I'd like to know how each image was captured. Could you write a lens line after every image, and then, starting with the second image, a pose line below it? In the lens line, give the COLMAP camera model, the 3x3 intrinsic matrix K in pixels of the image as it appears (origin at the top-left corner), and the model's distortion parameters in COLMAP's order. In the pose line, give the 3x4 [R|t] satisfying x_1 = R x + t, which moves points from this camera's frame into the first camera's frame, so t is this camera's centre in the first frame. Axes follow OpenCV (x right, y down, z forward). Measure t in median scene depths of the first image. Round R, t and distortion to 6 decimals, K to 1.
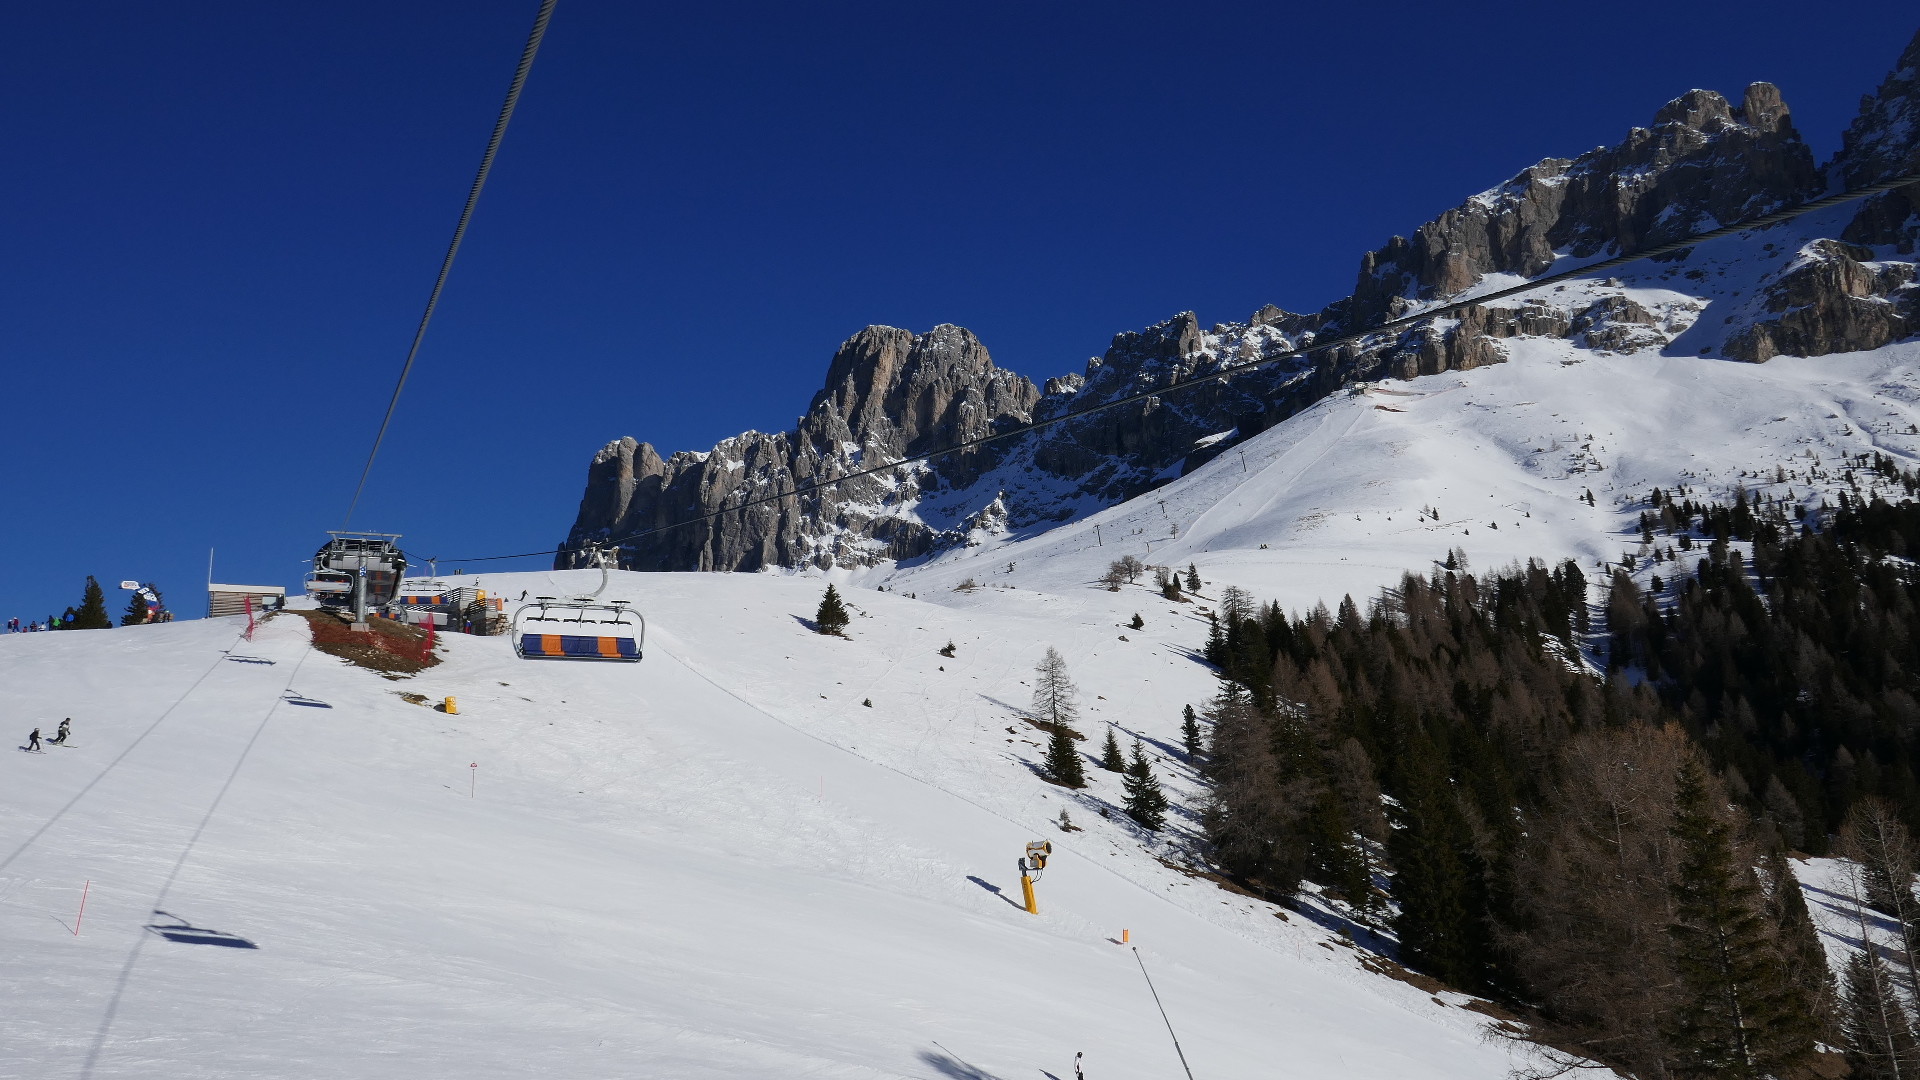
lens RADIAL K [[1374.5, 0, 954.6], [0, 1374.5, 542.7], [0, 0, 1]] dist [-0.021178, 0.001532]
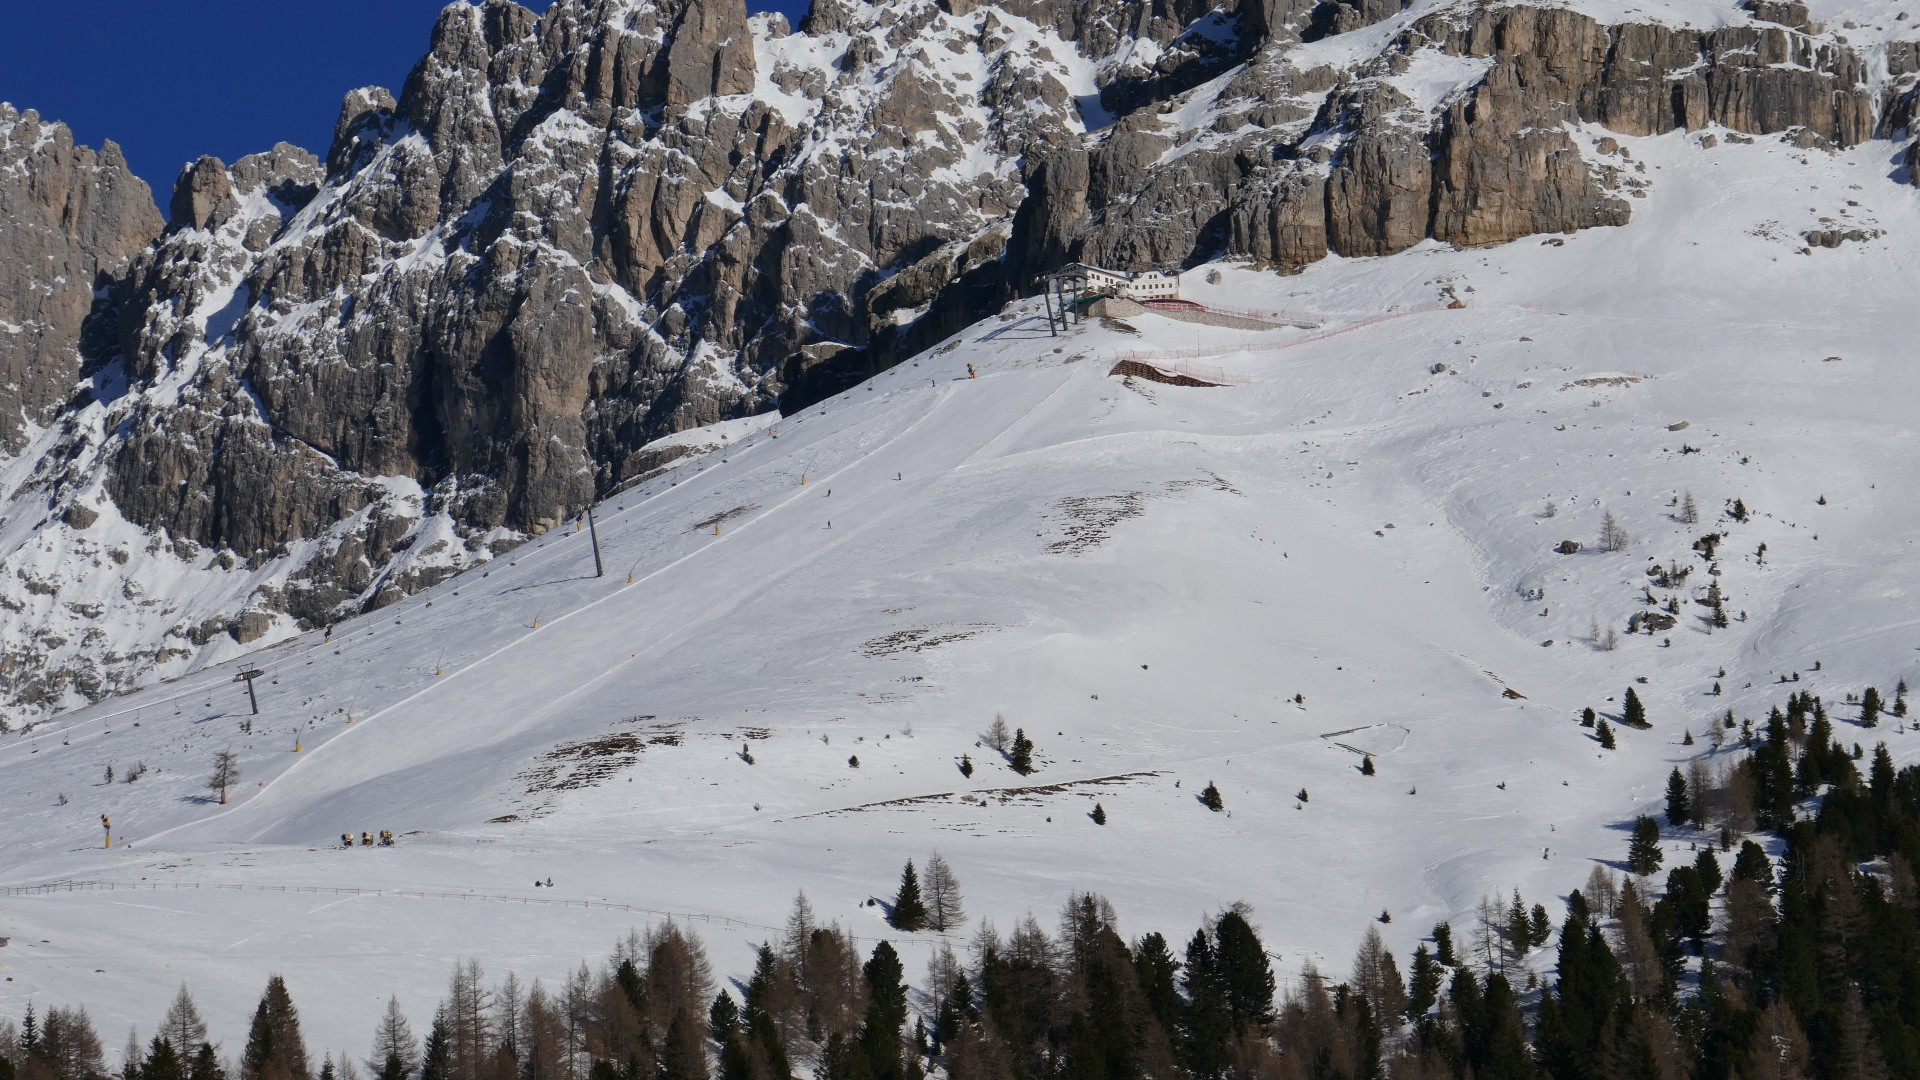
lens RADIAL K [[5820.0, 0, 962.8], [0, 5820.0, 541.3], [0, 0, 1]] dist [0.350637, 0.000000]
pose [[0.985973, 0.043767, 0.161065, 0.075634], [-0.036012, 0.998061, -0.050761, -0.000842], [-0.162974, 0.044249, 0.985638, -0.155134]]
